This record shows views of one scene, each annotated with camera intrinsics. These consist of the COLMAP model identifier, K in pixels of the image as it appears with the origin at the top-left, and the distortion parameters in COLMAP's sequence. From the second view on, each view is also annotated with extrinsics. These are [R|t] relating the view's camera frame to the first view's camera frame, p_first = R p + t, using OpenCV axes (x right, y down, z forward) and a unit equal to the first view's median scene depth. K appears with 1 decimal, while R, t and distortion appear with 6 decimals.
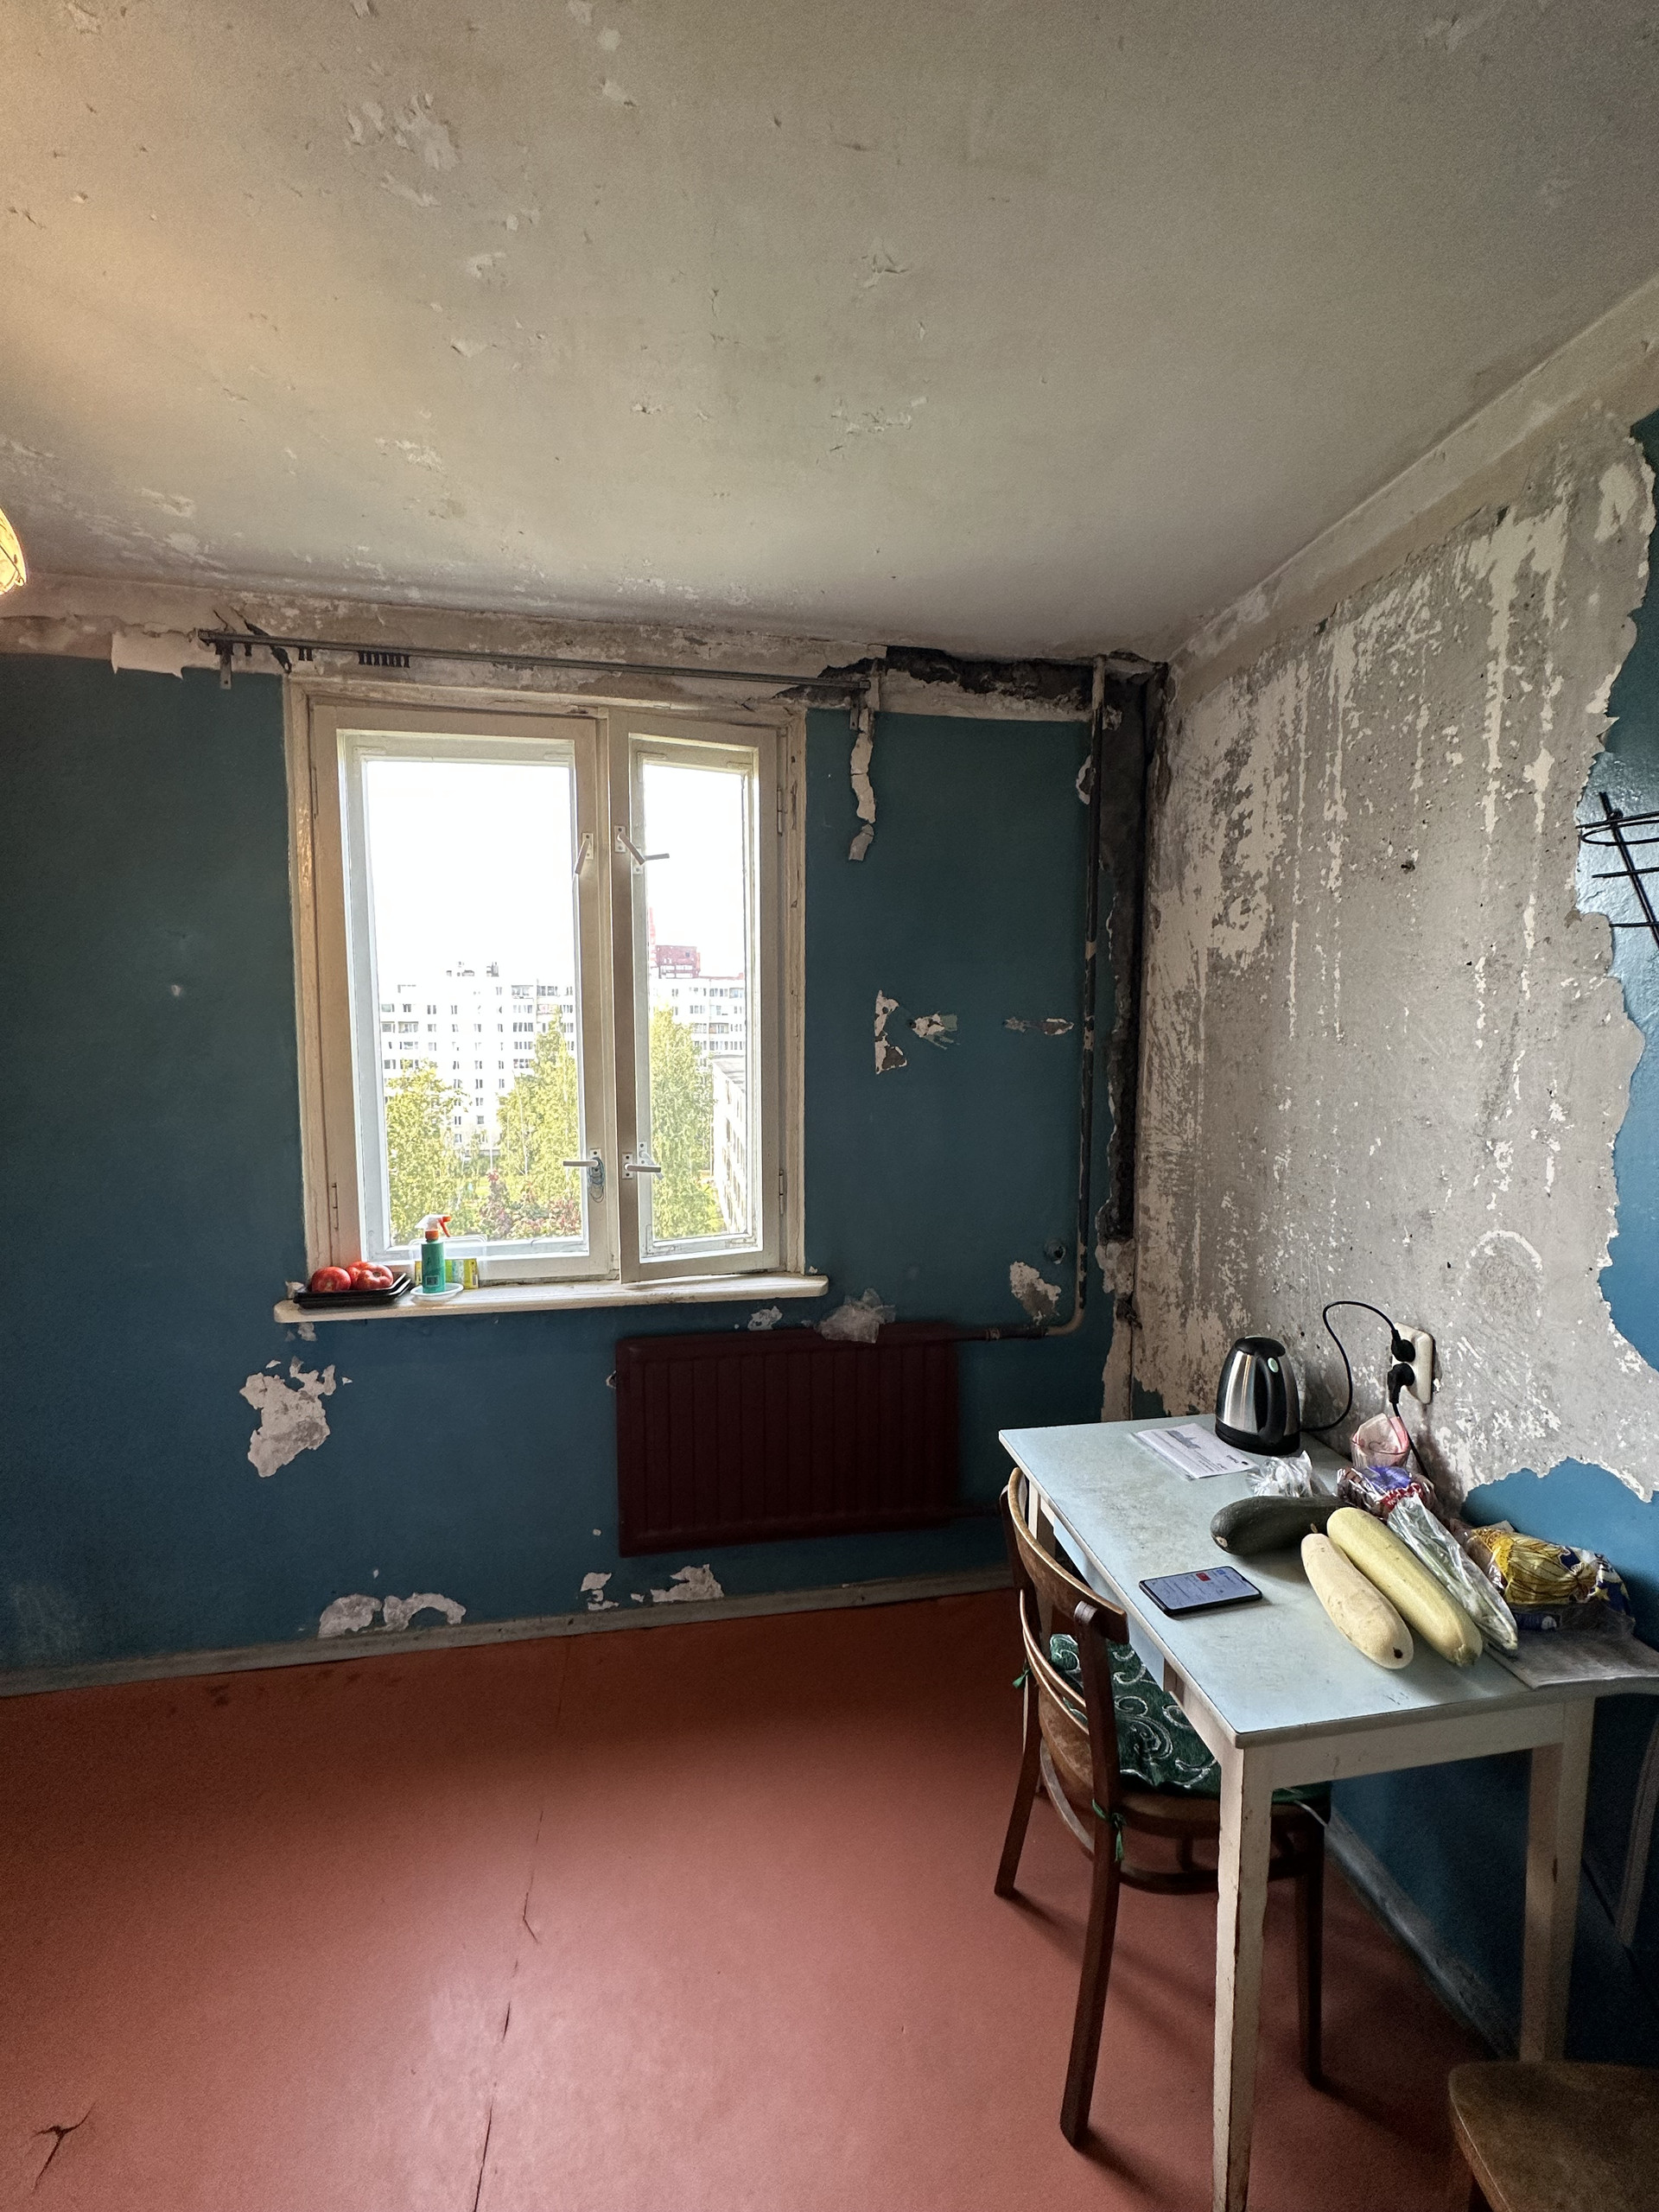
lens RADIAL K [[888.8, 0, 832.1], [0, 888.8, 1106.8], [0, 0, 1]] dist [-0.002681, 0.000712]
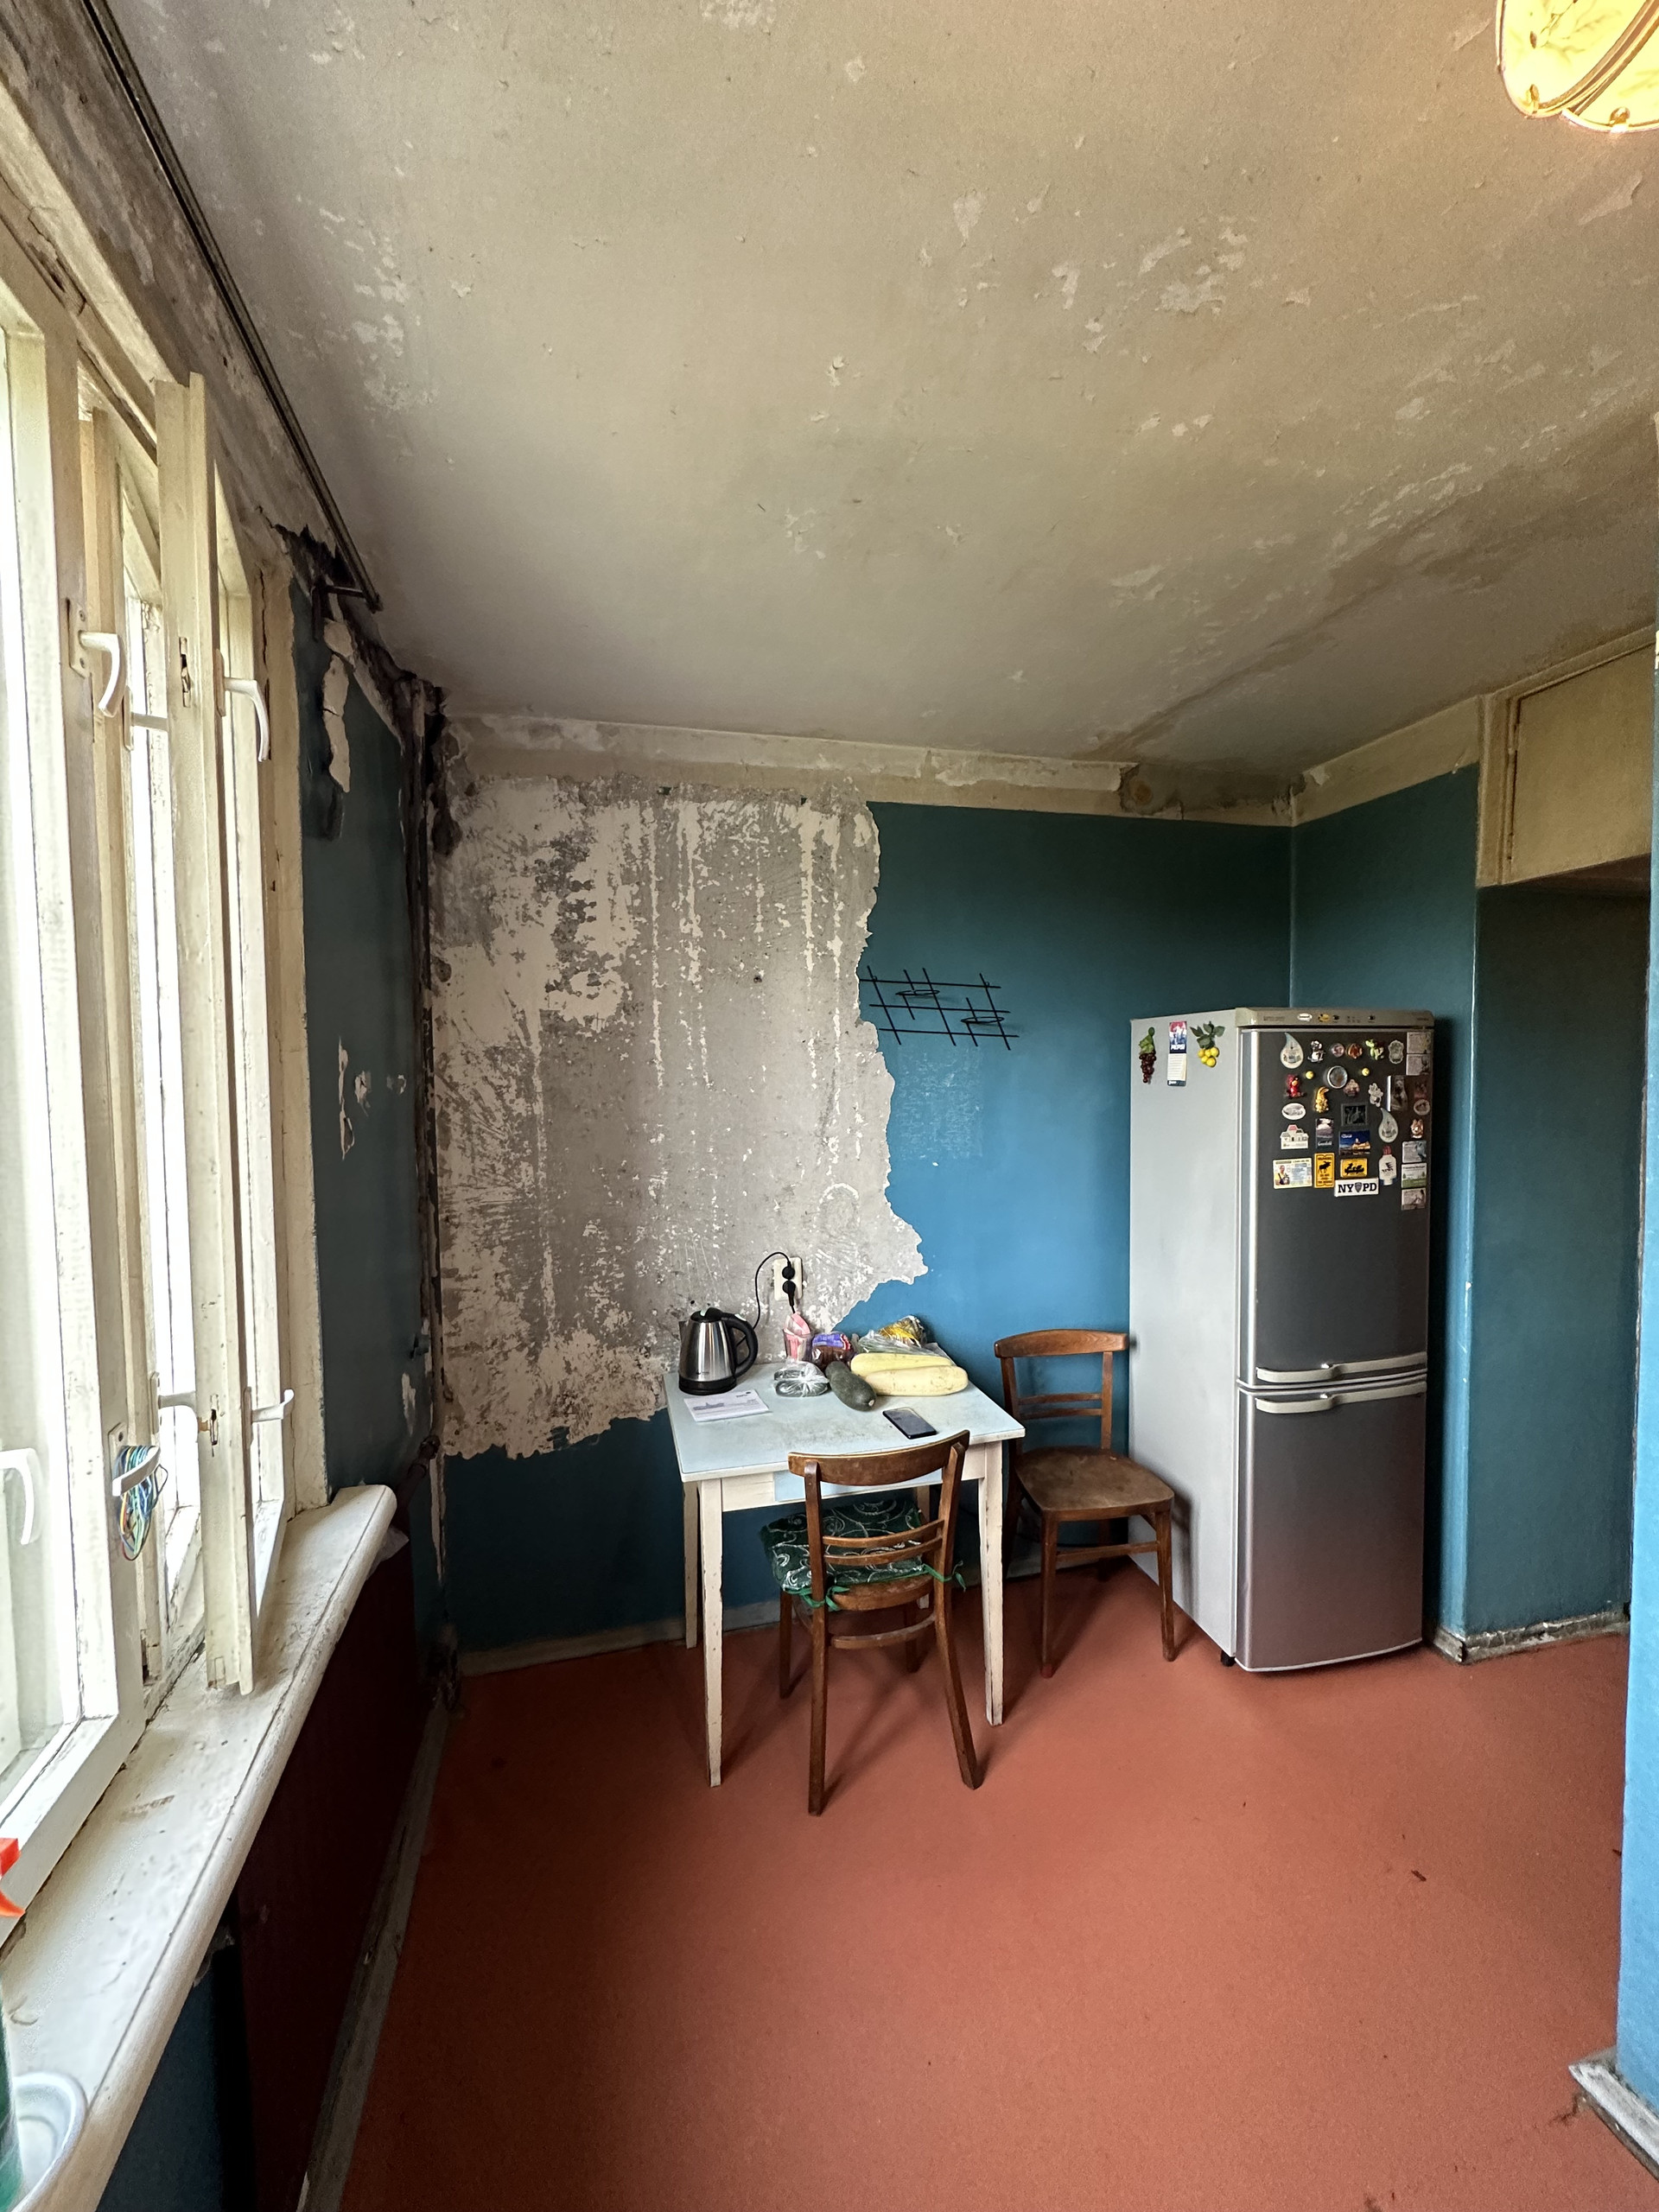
lens RADIAL K [[888.8, 0, 828.6], [0, 888.8, 1104.7], [0, 0, 1]] dist [-0.002681, 0.000712]
pose [[-0.102401, -0.048250, 0.993572, -0.863723], [0.098406, 0.993432, 0.058386, -0.108983], [-0.989864, 0.103753, -0.096980, 0.921076]]
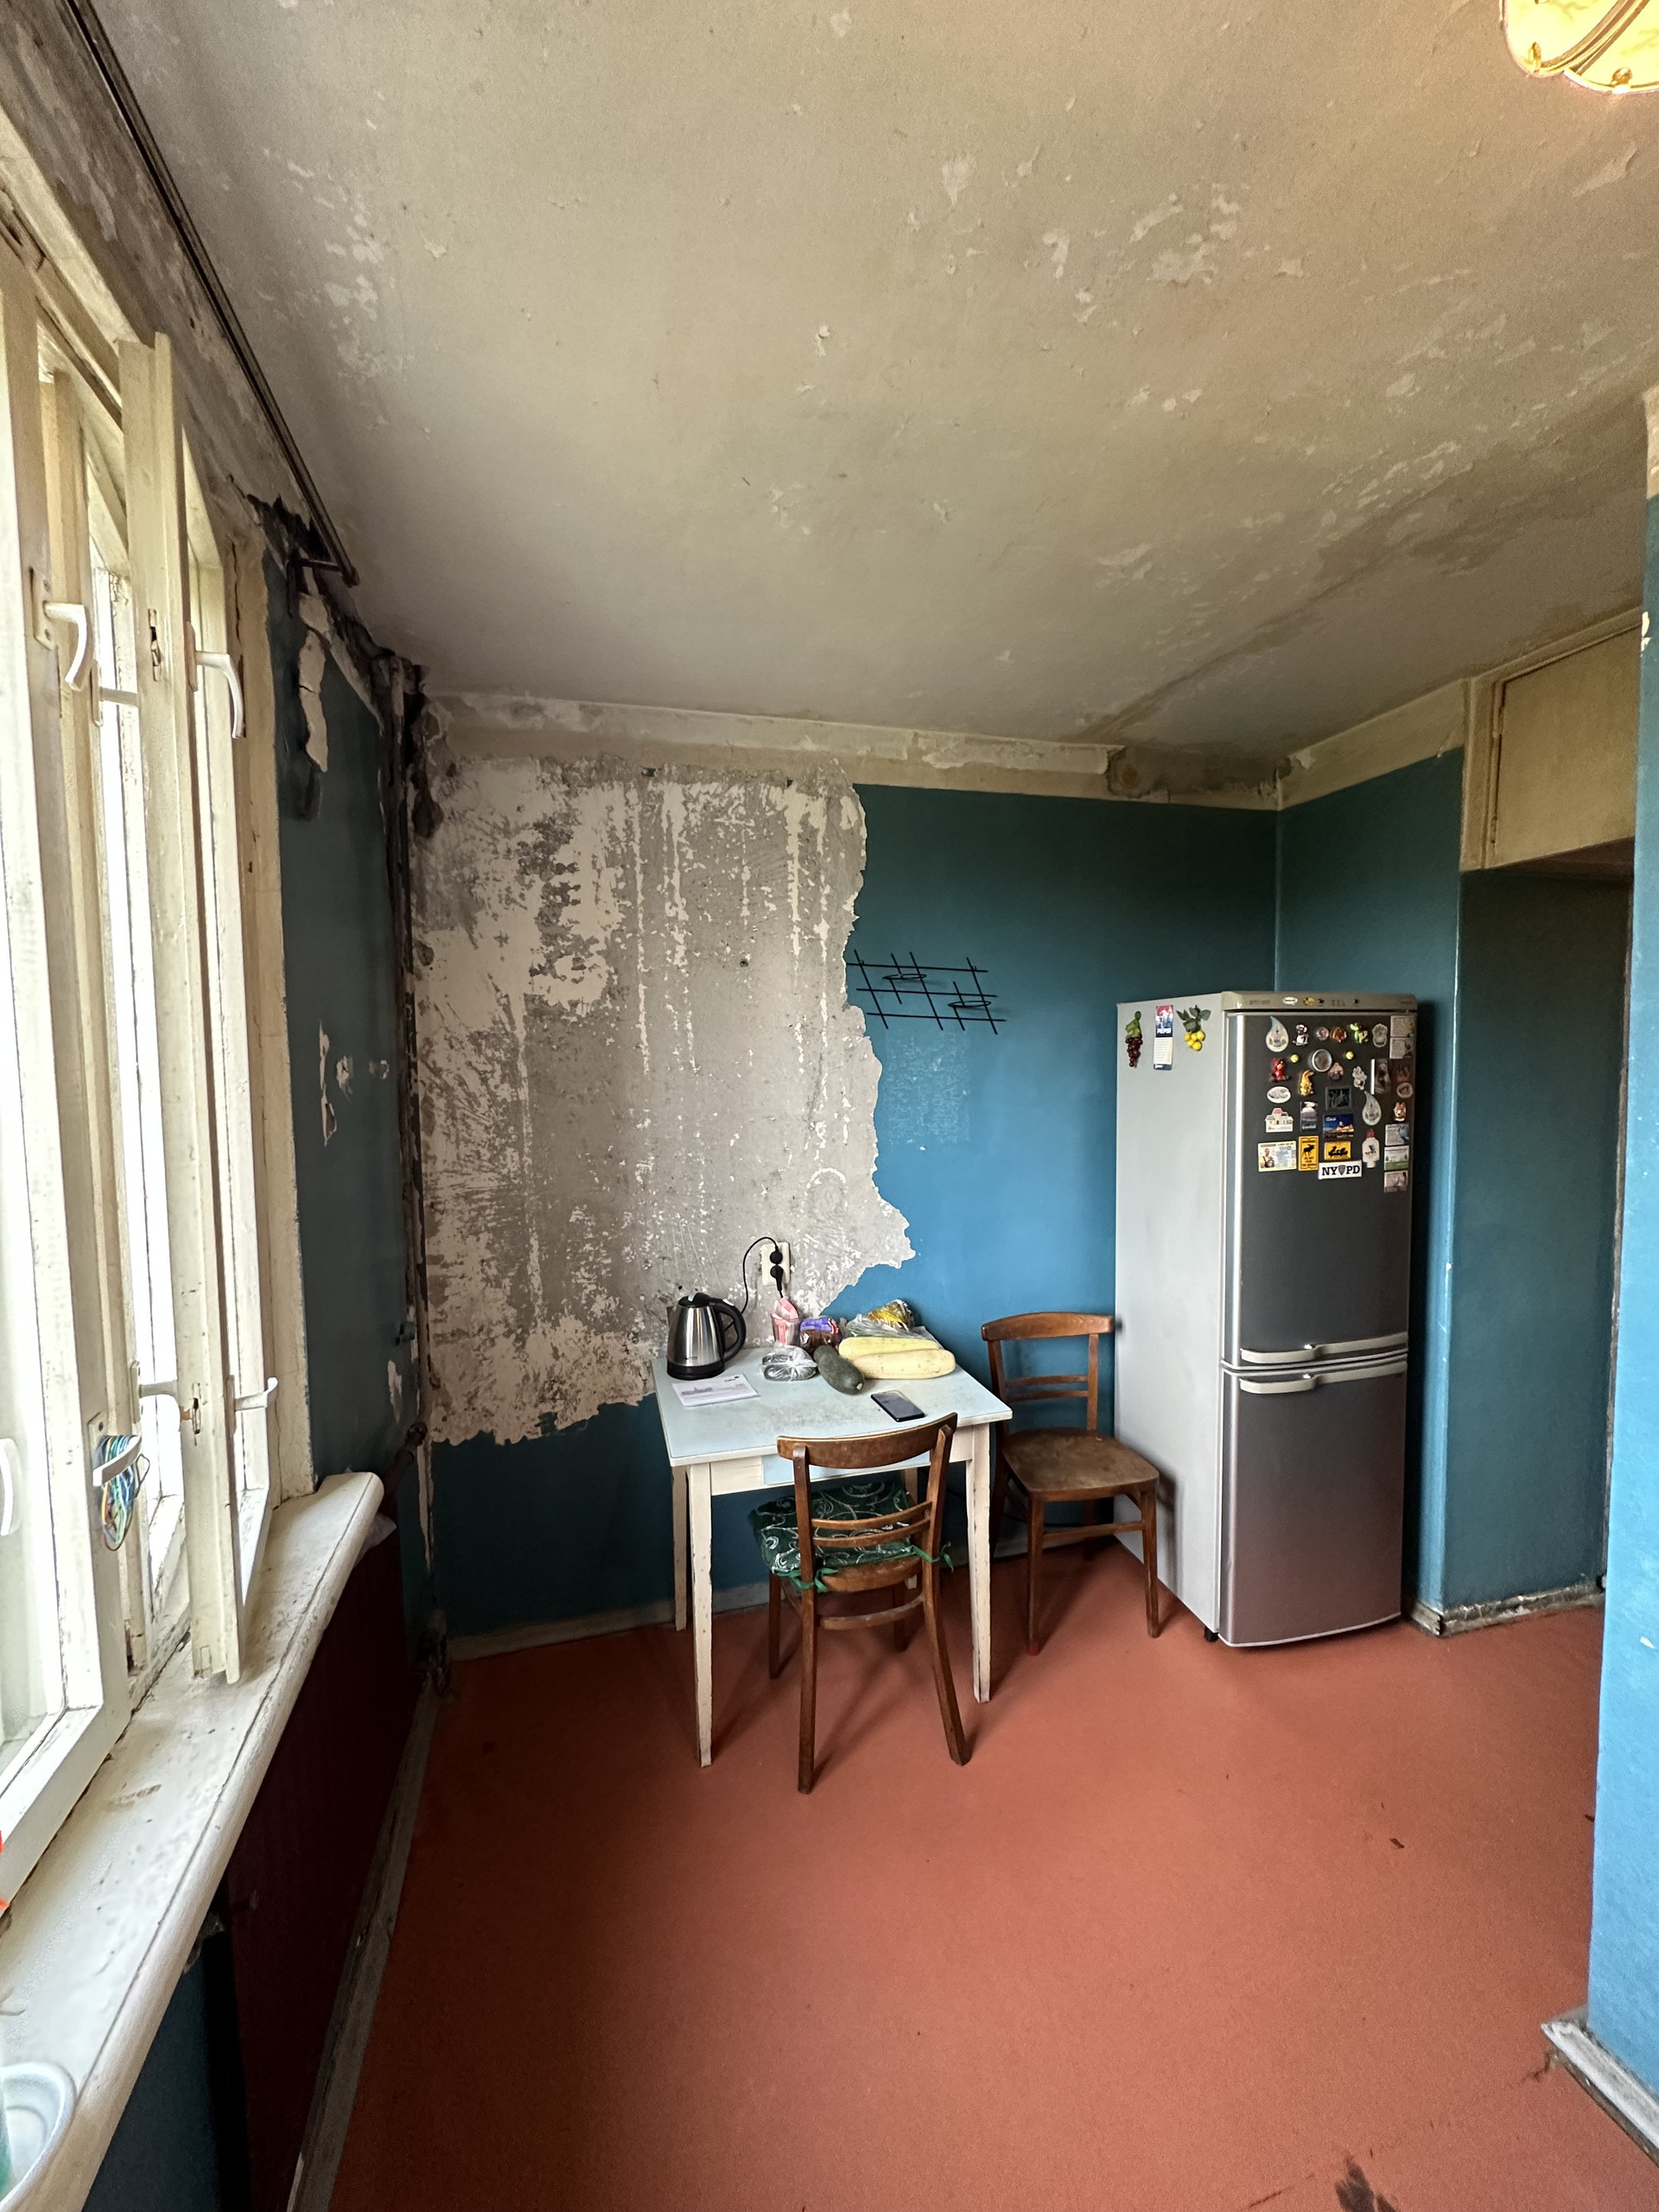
lens RADIAL K [[888.8, 0, 827.9], [0, 888.8, 1105.0], [0, 0, 1]] dist [-0.002681, 0.000712]
pose [[-0.116977, -0.064601, 0.991031, -0.860028], [0.100292, 0.992013, 0.076503, -0.107748], [-0.988058, 0.108341, -0.109564, 0.922117]]
